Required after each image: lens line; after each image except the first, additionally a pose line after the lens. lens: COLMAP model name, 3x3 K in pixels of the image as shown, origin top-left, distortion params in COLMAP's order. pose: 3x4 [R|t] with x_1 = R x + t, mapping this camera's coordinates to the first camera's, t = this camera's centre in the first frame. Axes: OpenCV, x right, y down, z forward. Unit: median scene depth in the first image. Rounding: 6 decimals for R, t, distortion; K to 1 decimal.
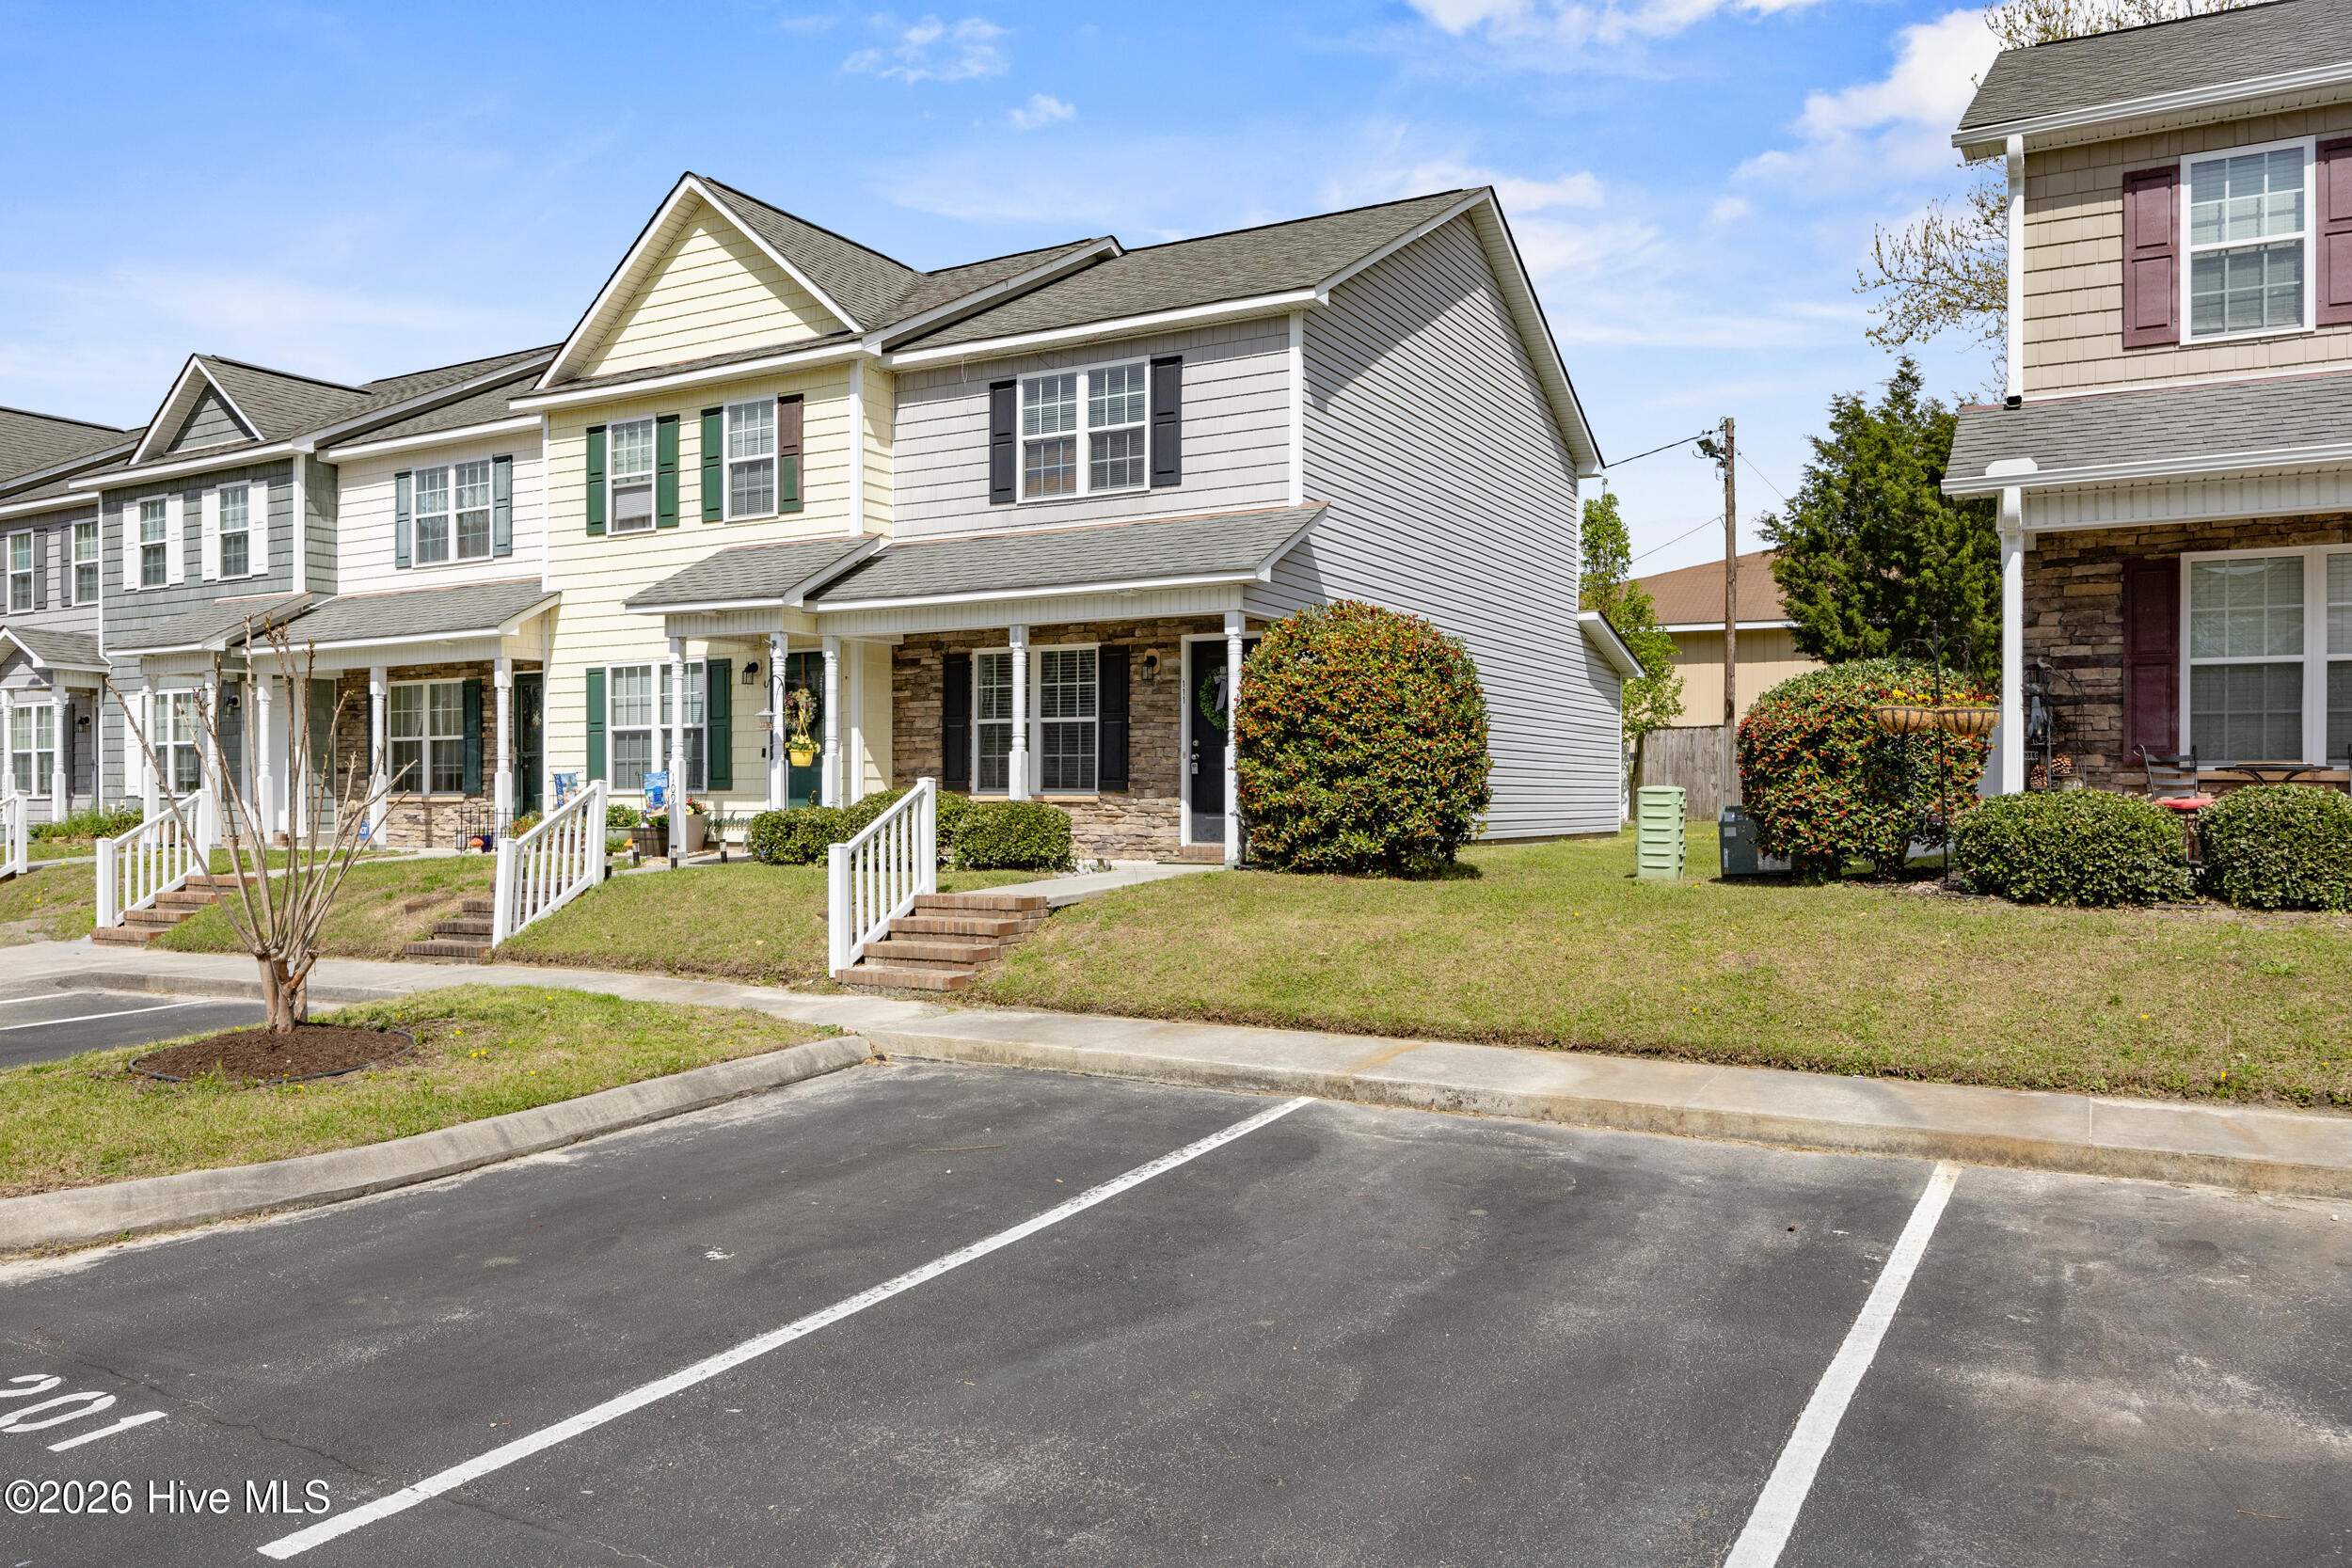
lens RADIAL K [[1672.6, 0, 1177.4], [0, 1672.6, 825.1], [0, 0, 1]] dist [0.003746, 0.000111]
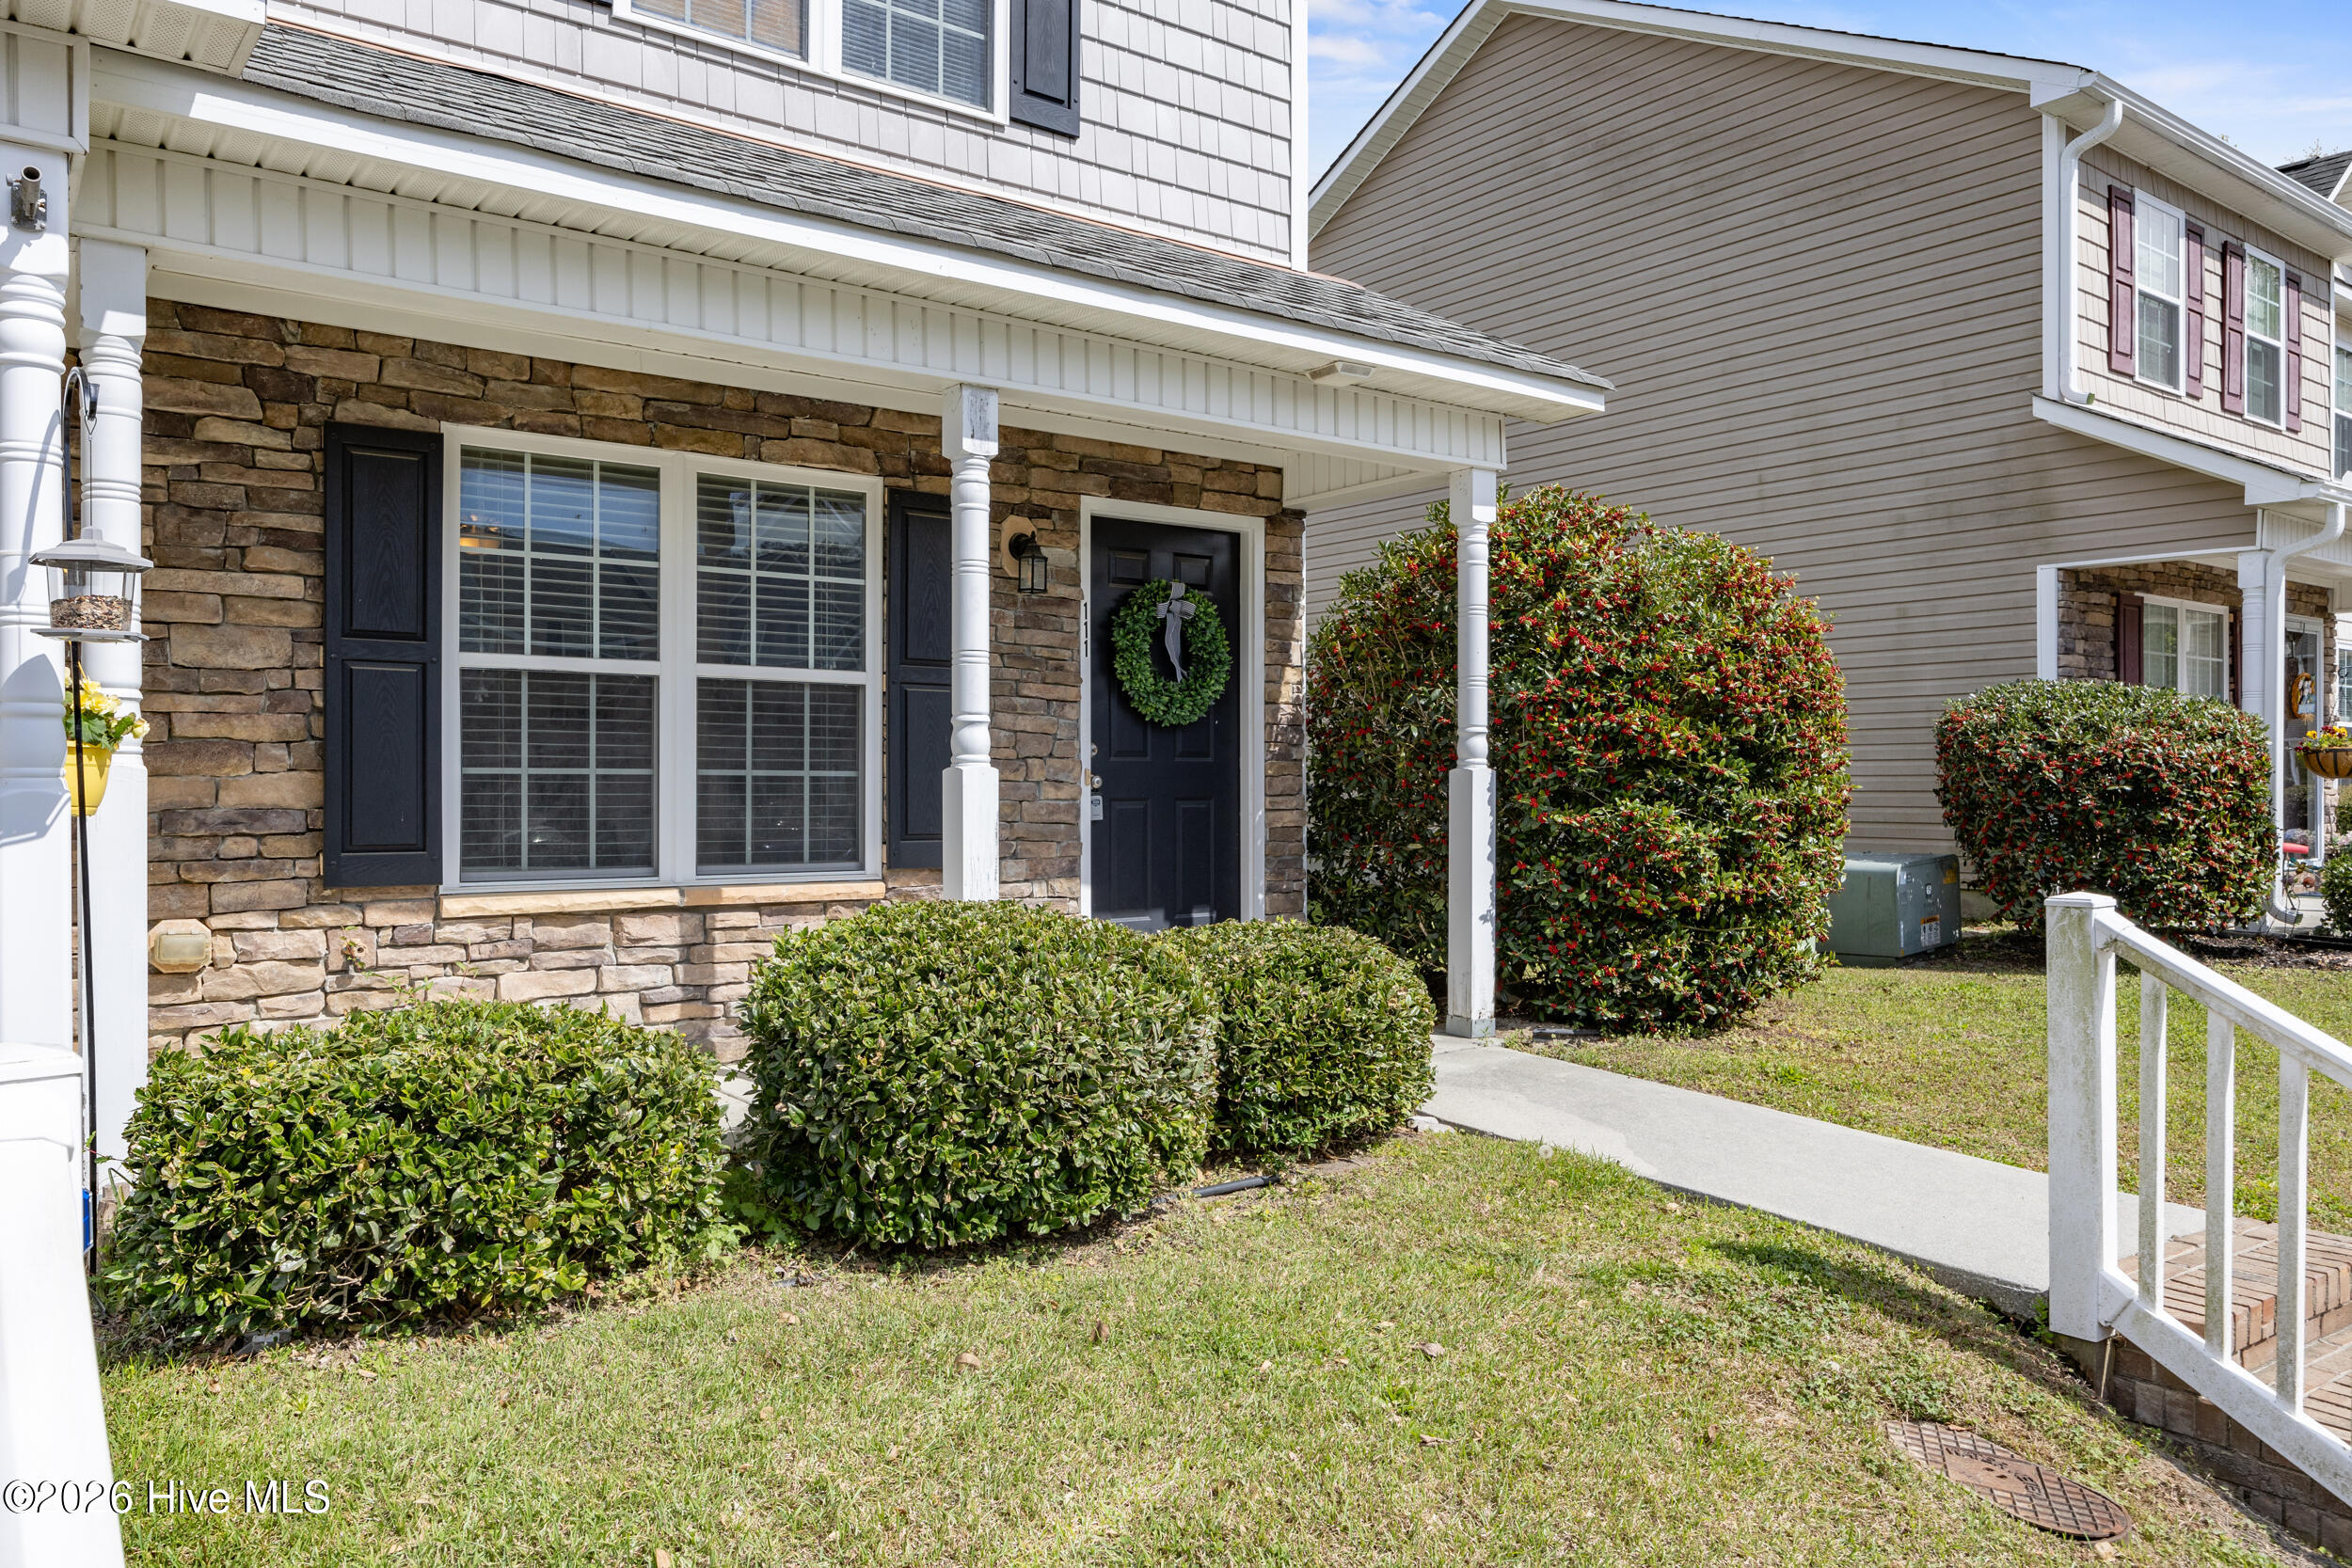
lens RADIAL K [[1665.0, 0, 1176.0], [0, 1665.0, 784.0], [0, 0, 1]] dist [-0.009850, -0.001749]
pose [[0.408770, -0.003634, 0.912630, -0.368122], [0.006540, 0.999978, 0.001053, -0.040159], [-0.912614, 0.005538, 0.408785, 0.794795]]
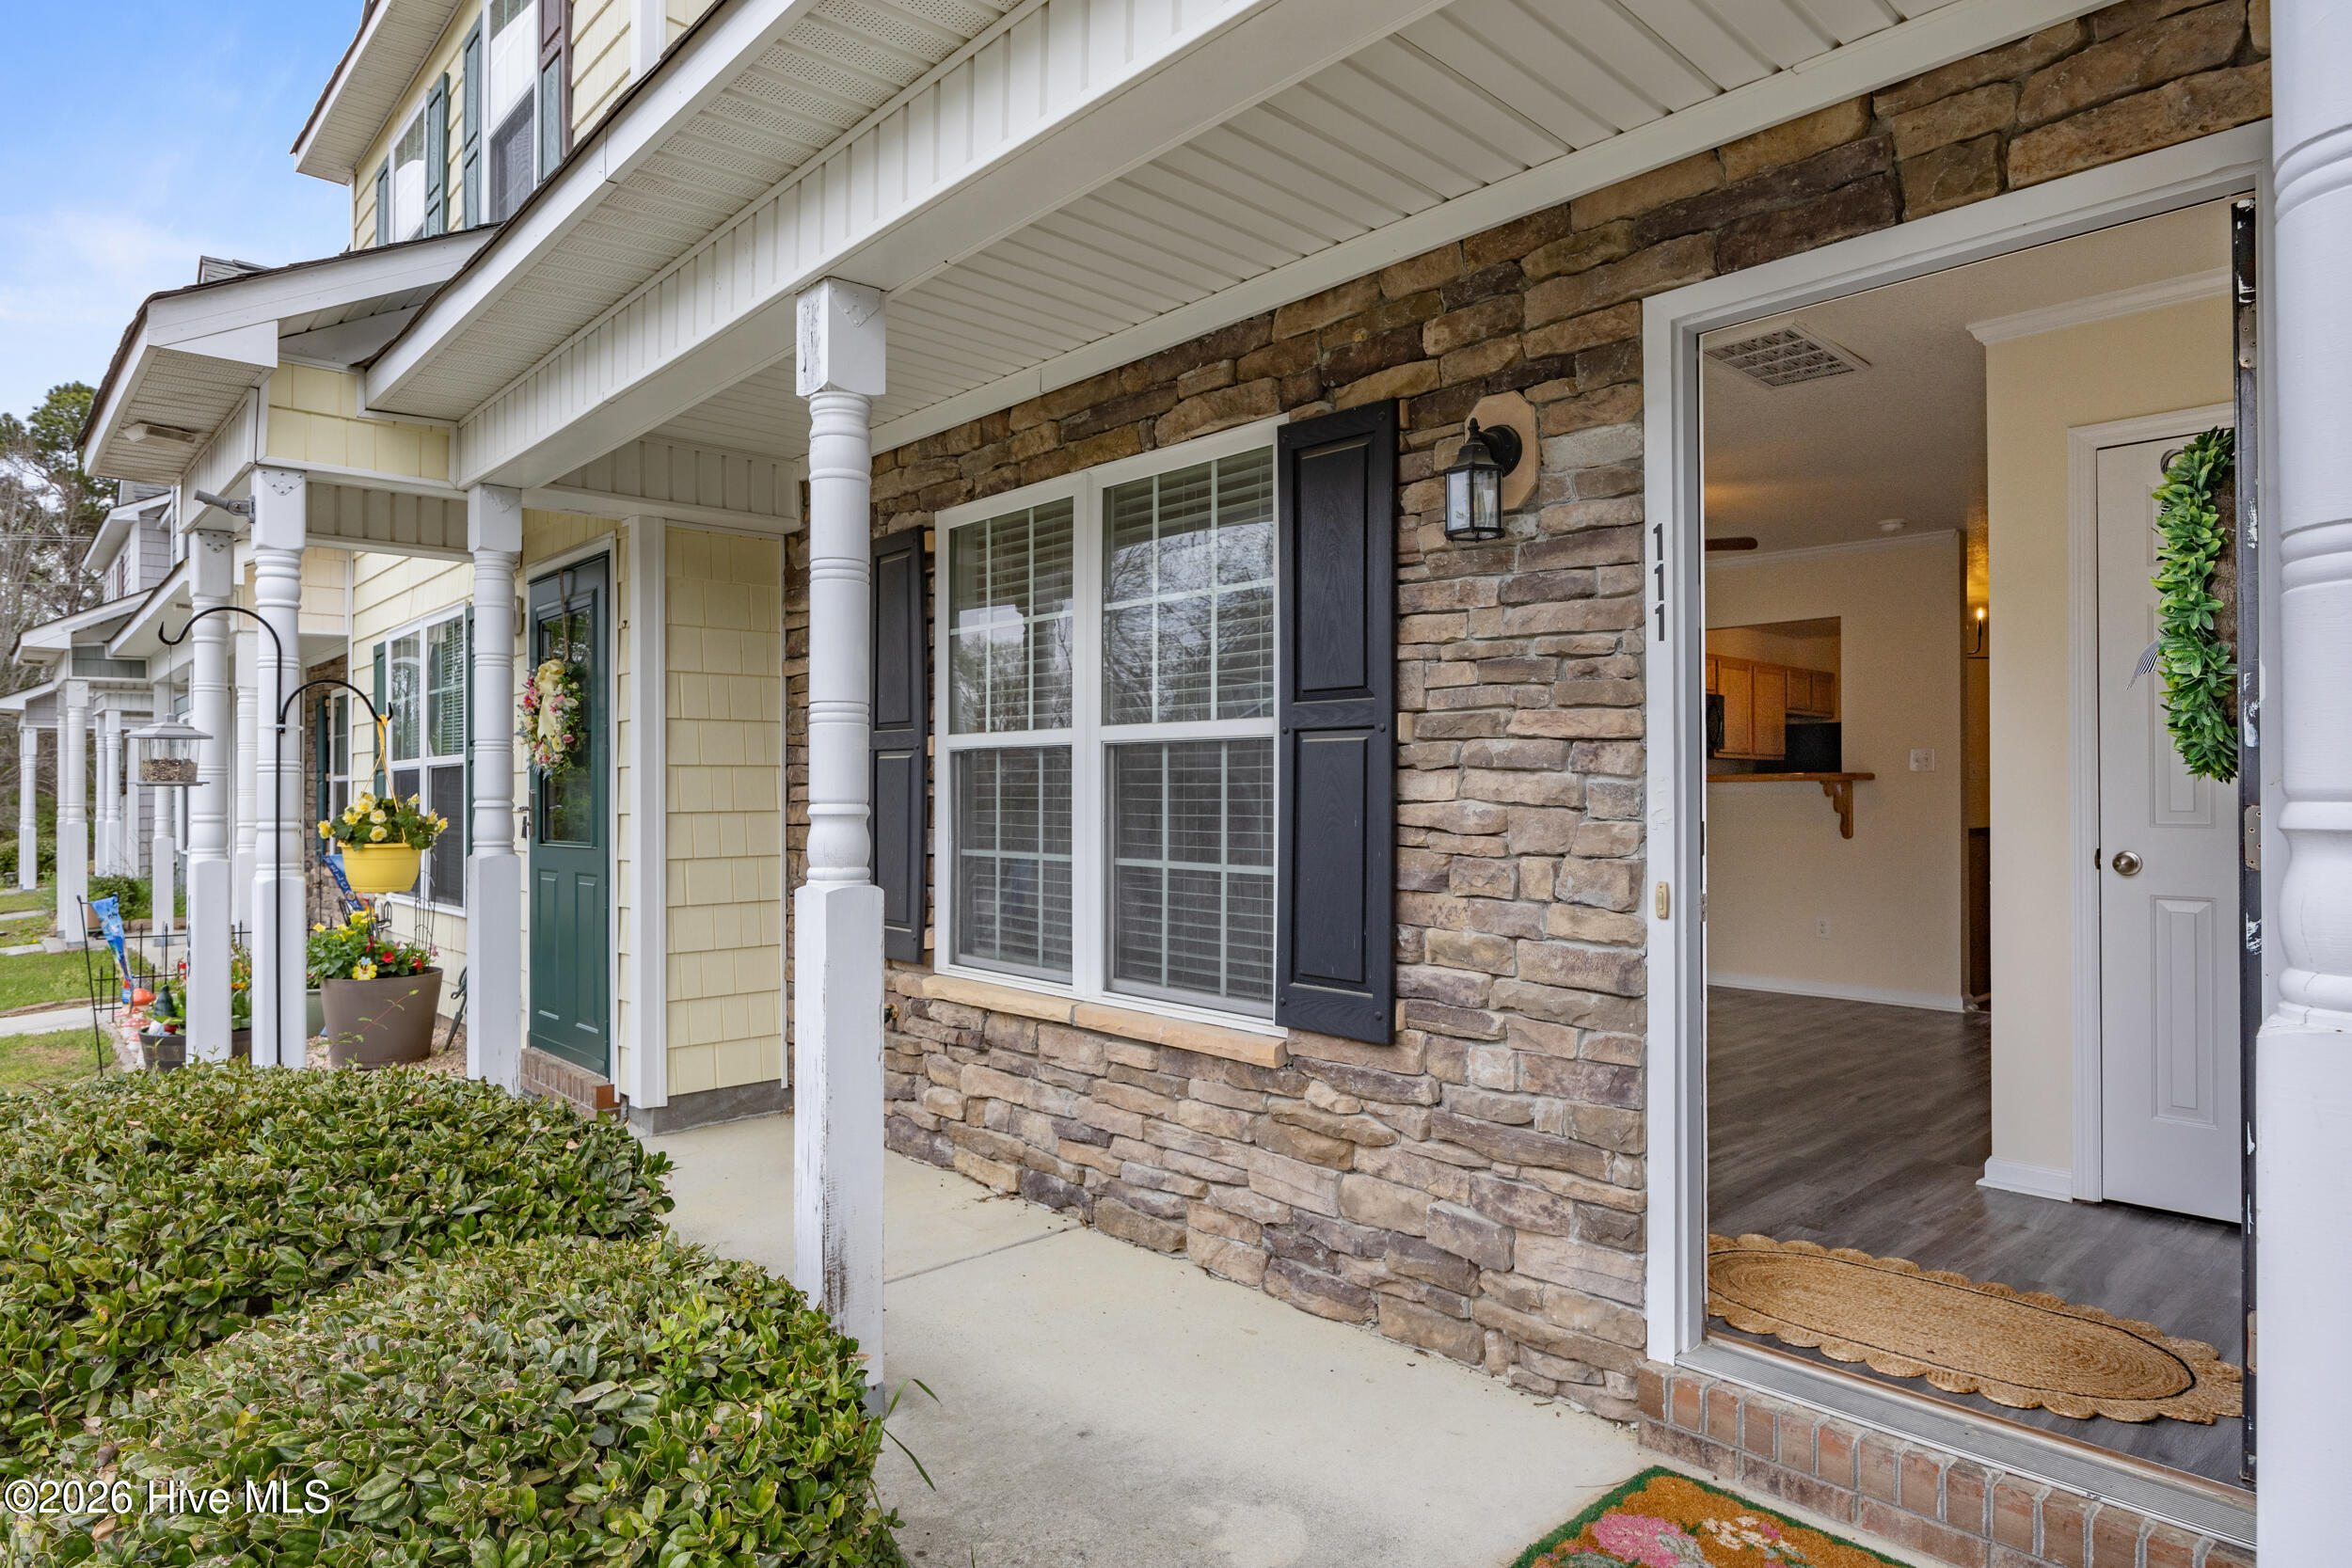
lens RADIAL K [[1310.6, 0, 1177.2], [0, 1310.6, 789.7], [0, 0, 1]] dist [-0.003206, -0.000788]
pose [[0.952687, -0.007099, -0.303871, -0.003713], [0.003946, 0.999932, -0.010988, -0.052808], [0.303929, 0.009269, 0.952650, 0.822904]]
